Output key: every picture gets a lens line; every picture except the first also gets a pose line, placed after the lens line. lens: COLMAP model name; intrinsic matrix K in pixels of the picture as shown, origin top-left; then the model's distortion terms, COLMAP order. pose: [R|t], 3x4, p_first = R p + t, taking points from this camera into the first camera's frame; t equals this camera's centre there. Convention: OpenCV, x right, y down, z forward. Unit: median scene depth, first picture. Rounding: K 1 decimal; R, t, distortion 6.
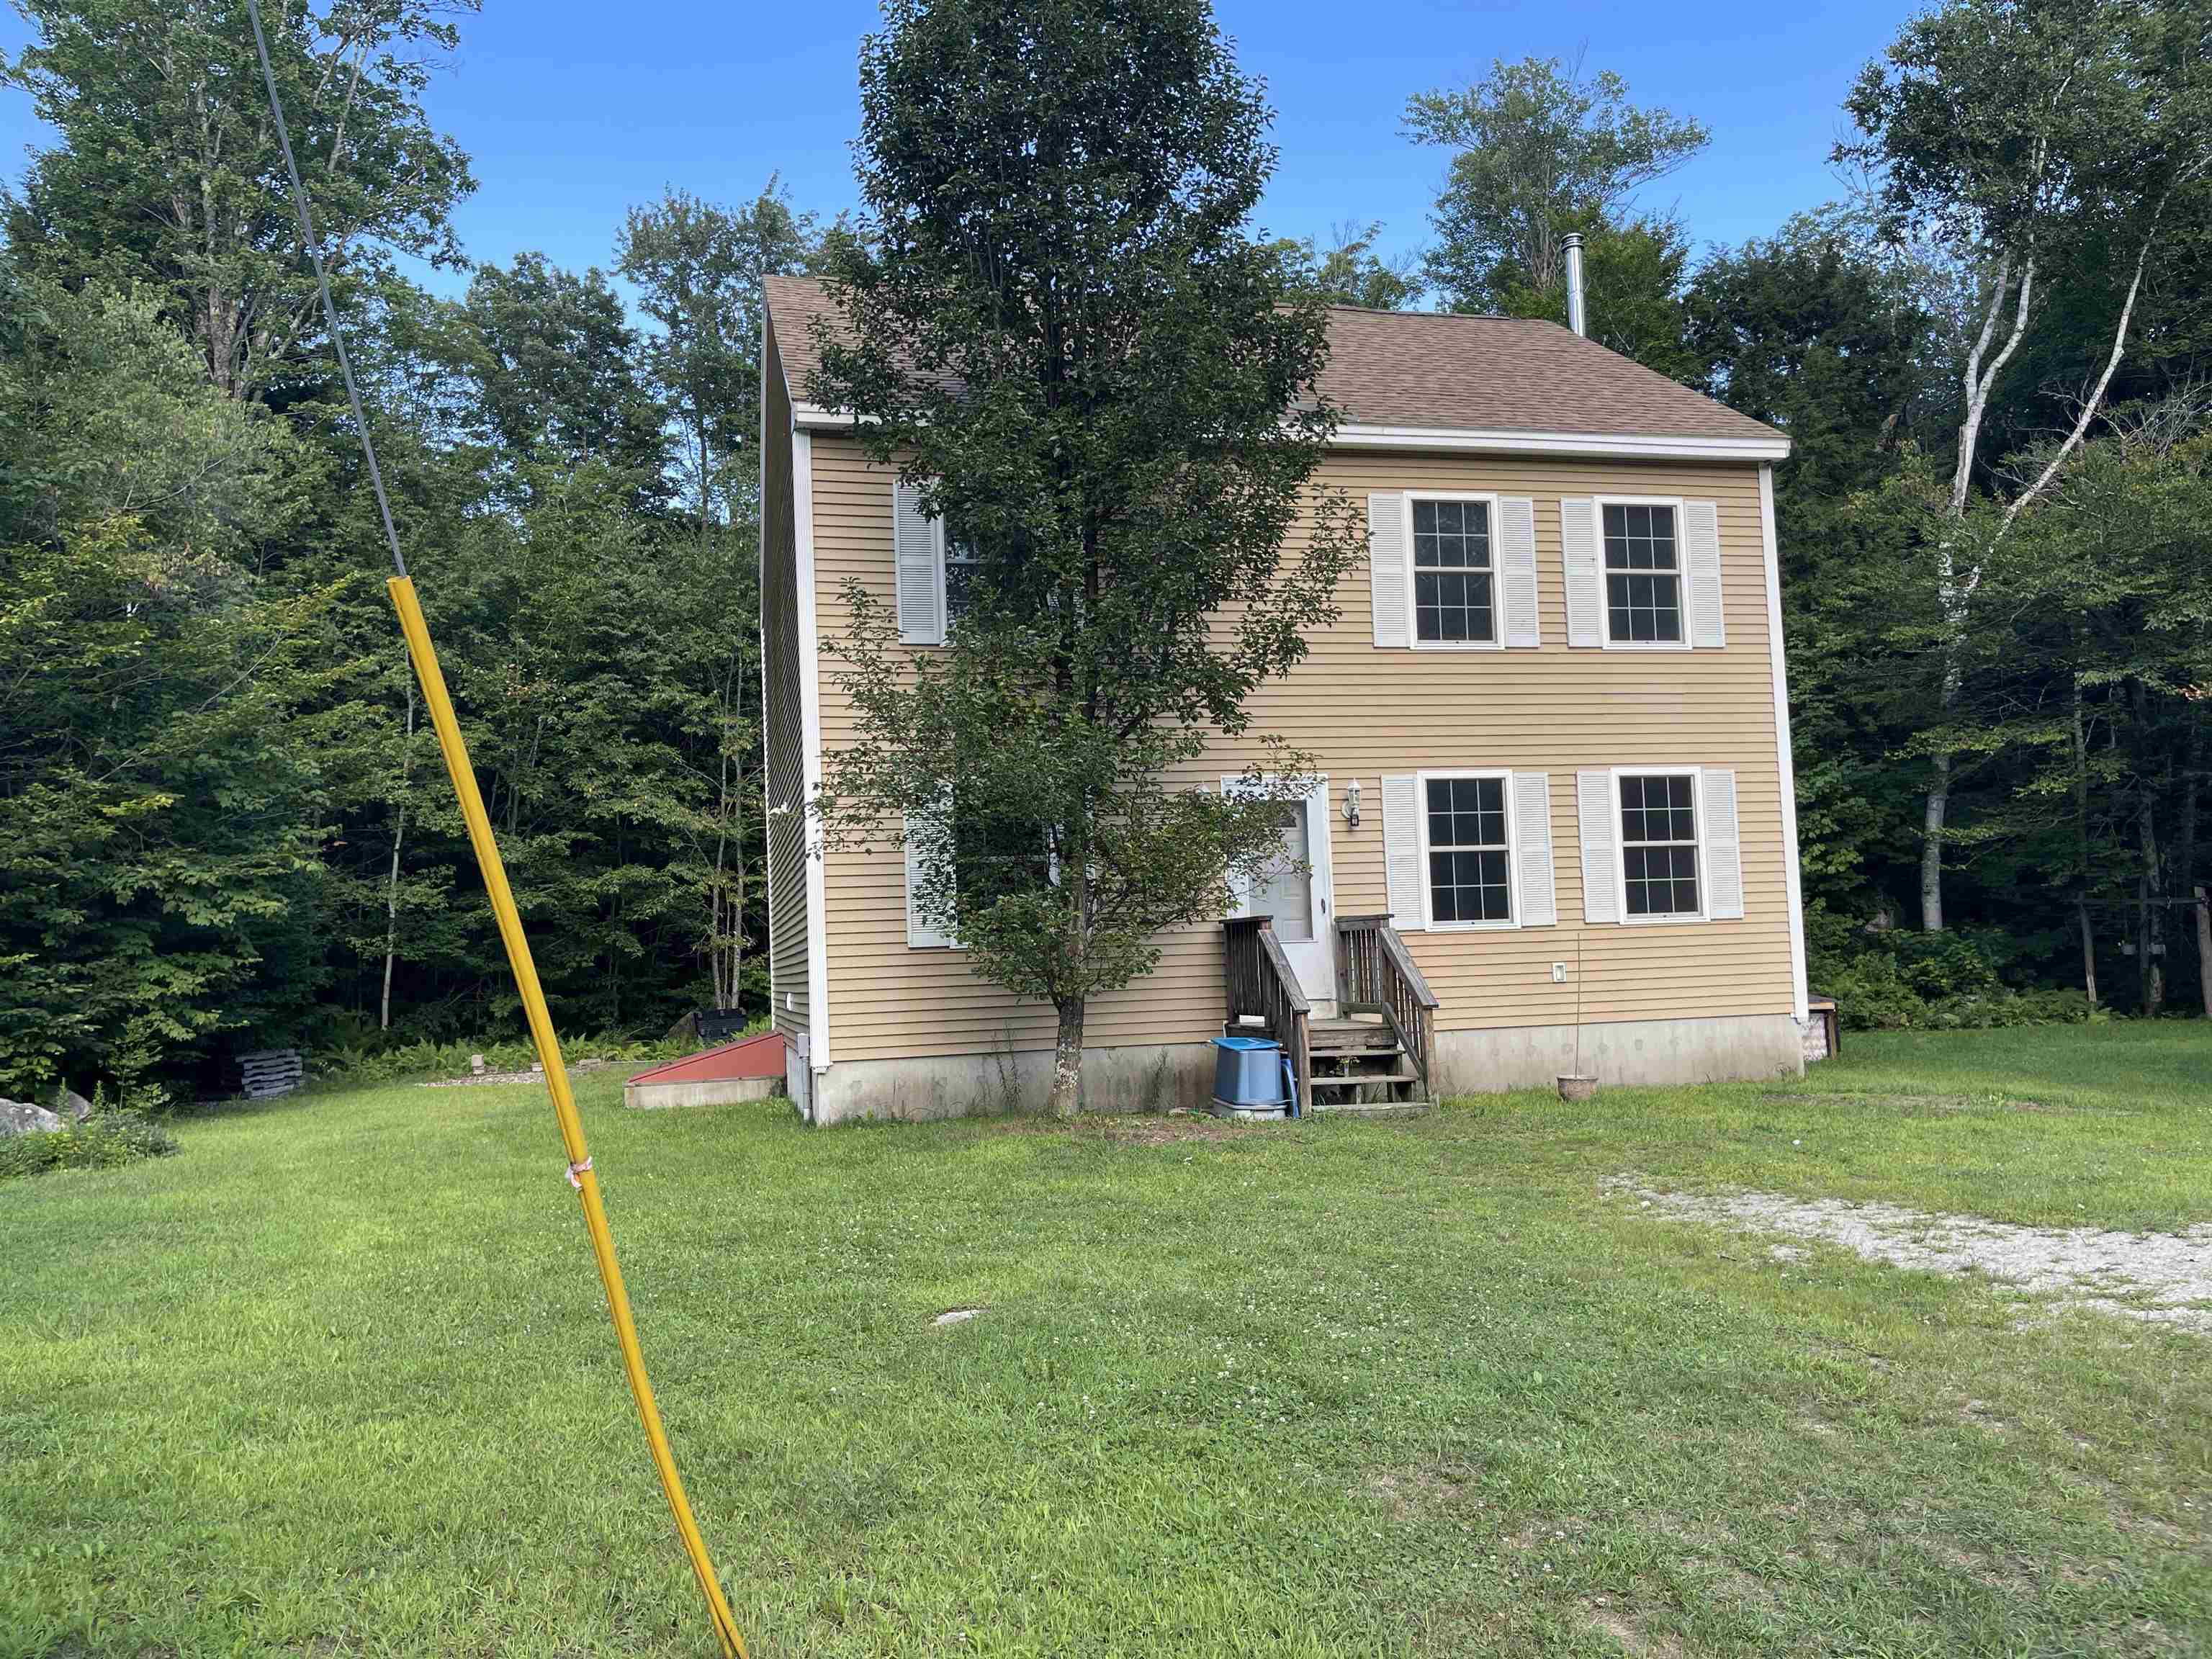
lens RADIAL K [[1642.1, 0, 1108.0], [0, 1642.1, 840.4], [0, 0, 1]] dist [0.006394, 0.000185]
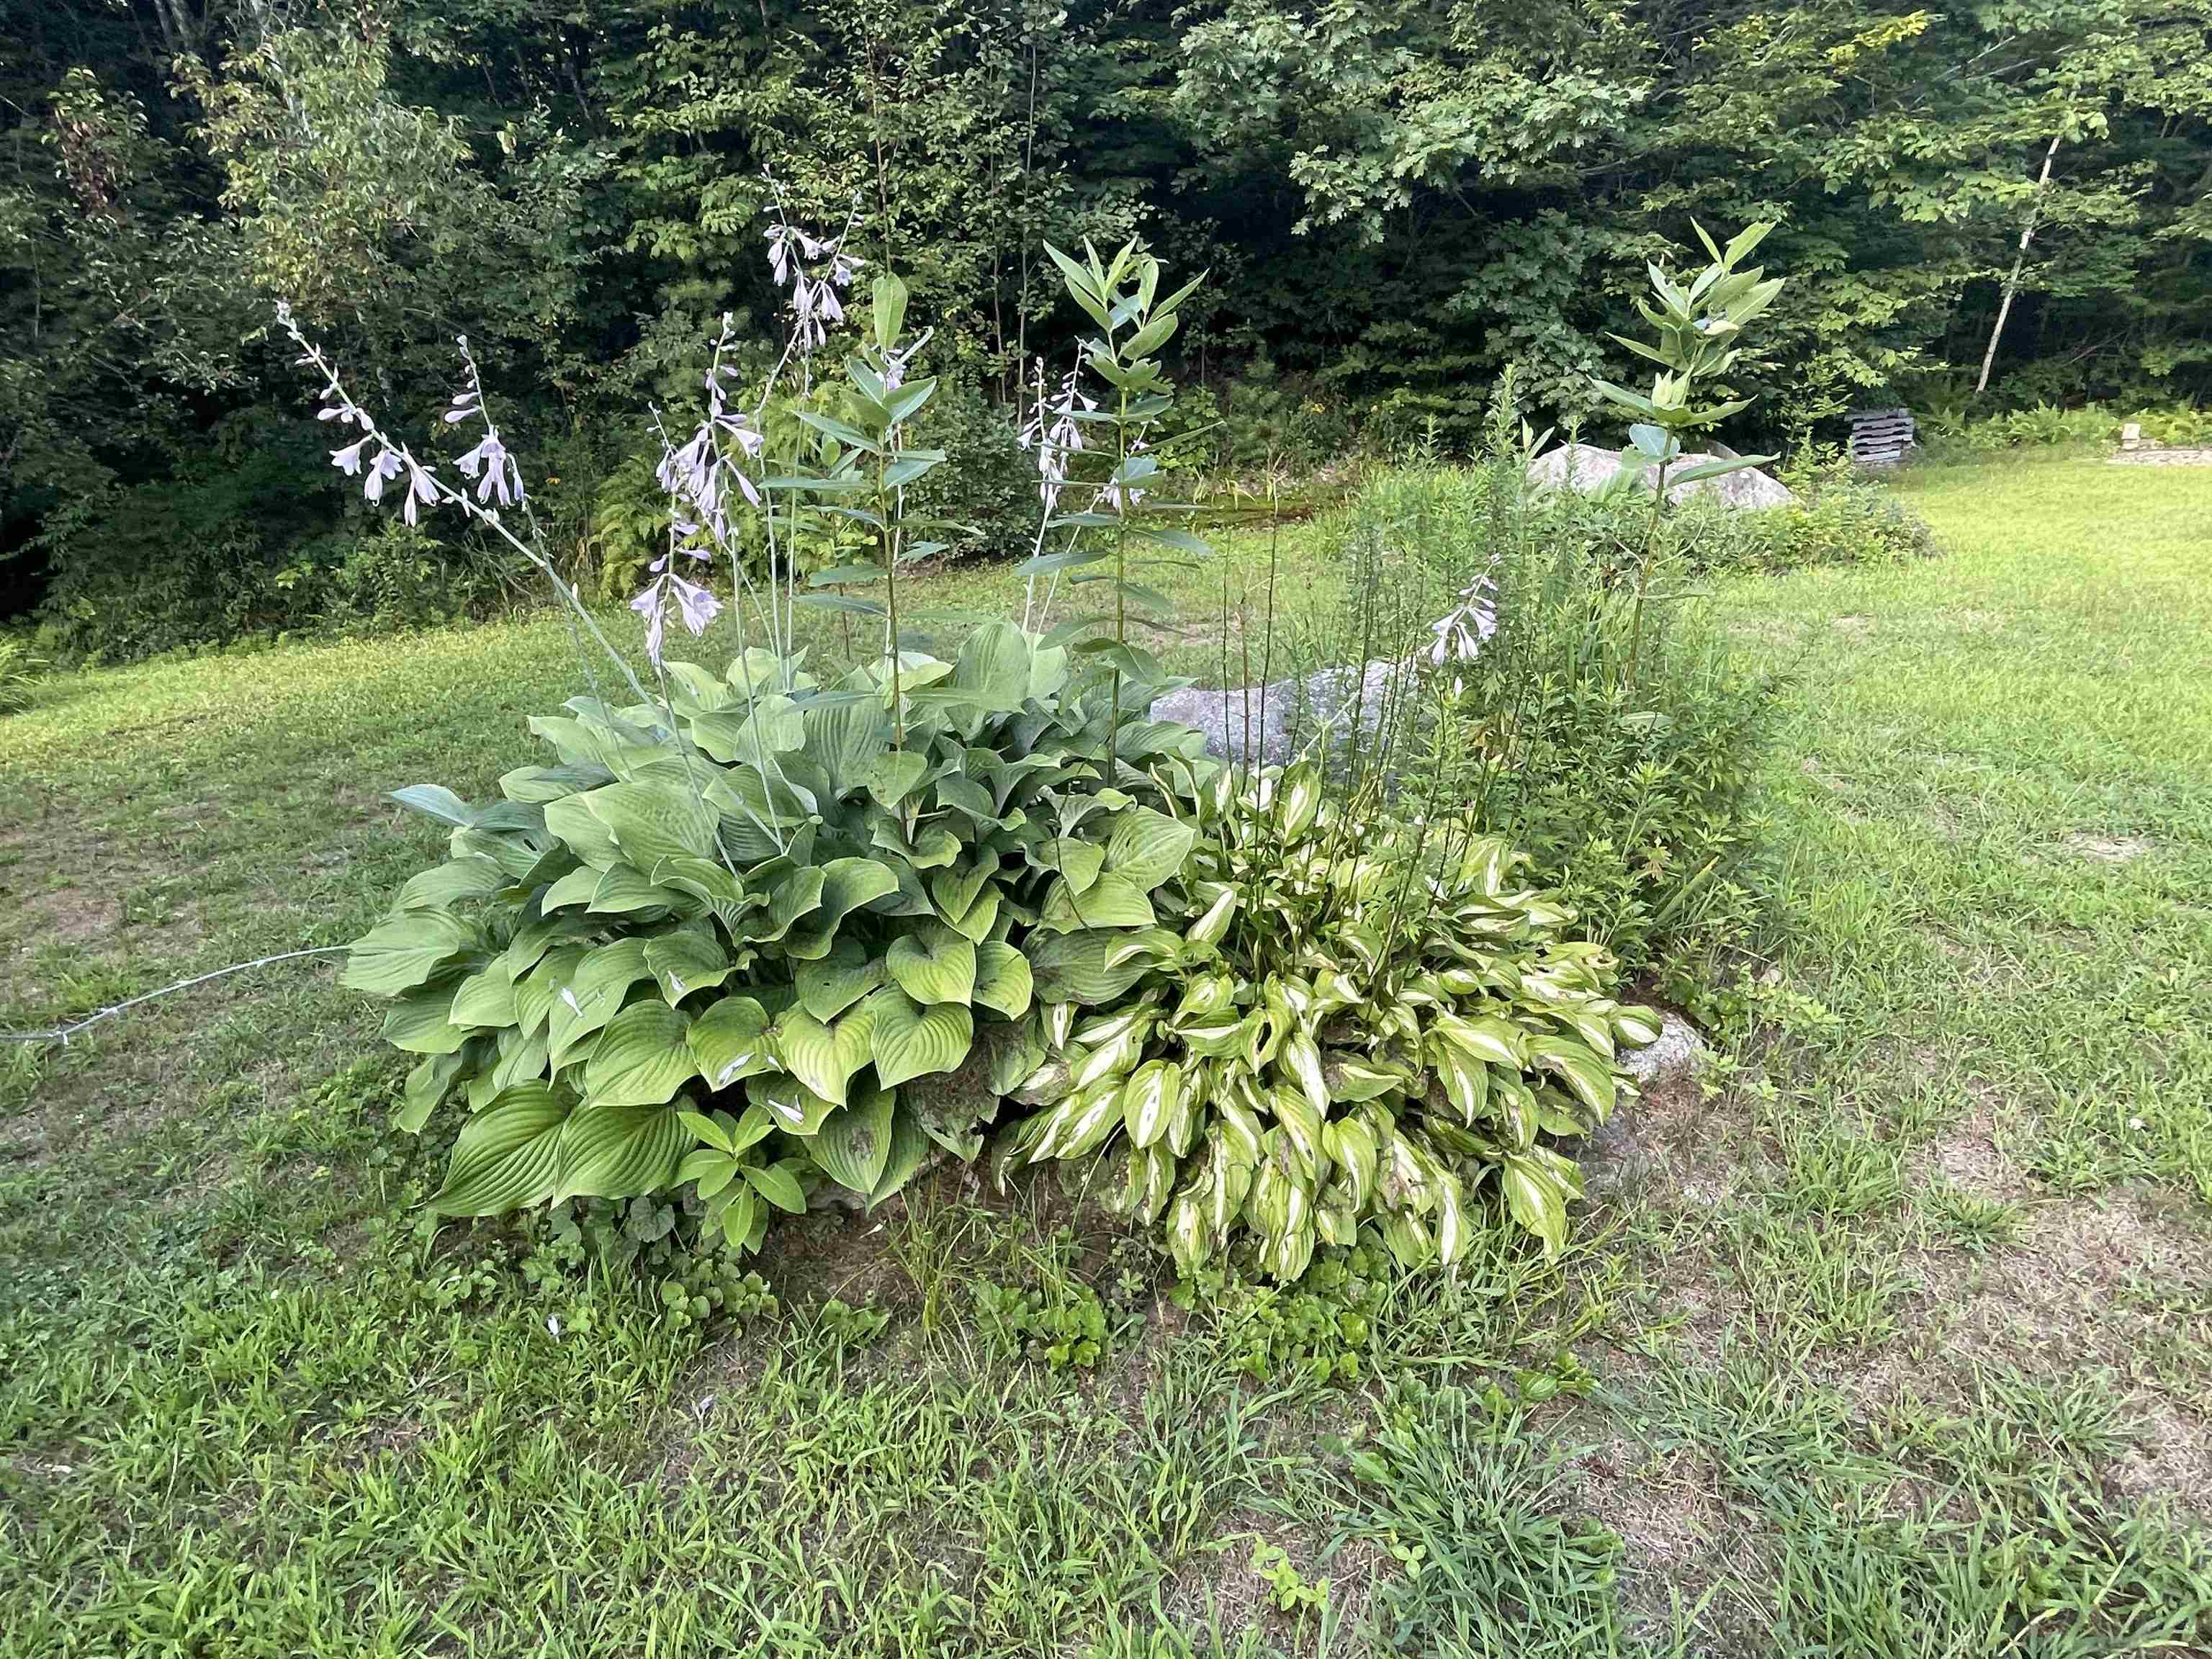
lens RADIAL K [[1286.7, 0, 1104.8], [0, 1286.7, 830.5], [0, 0, 1]] dist [0.003022, 0.000922]
pose [[0.632607, 0.266772, -0.727077, -0.274776], [0.064419, 0.917424, 0.392662, 0.048250], [0.771789, -0.295238, 0.563184, 0.294995]]
